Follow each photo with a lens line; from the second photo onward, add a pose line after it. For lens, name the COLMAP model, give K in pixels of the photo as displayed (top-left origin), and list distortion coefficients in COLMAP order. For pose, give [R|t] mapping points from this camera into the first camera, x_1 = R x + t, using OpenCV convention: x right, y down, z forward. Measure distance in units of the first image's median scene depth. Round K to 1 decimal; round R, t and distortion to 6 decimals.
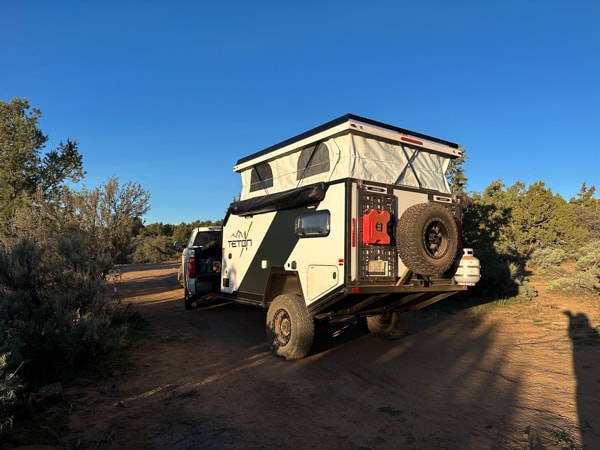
lens RADIAL K [[432.0, 0, 300.0], [0, 432.0, 225.0], [0, 0, 1]] dist [-0.002265, -0.001132]
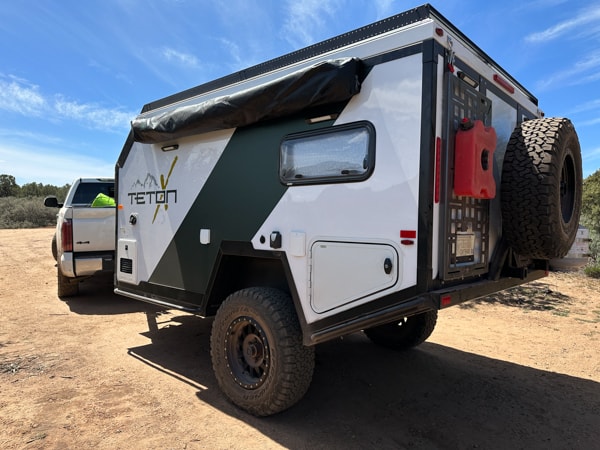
lens RADIAL K [[432.0, 0, 300.0], [0, 432.0, 225.0], [0, 0, 1]] dist [-0.002265, -0.001132]
pose [[0.973061, -0.027903, 0.228854, -0.100774], [0.001676, 0.993479, 0.114001, 0.018680], [-0.230543, -0.110547, 0.966762, 0.511688]]
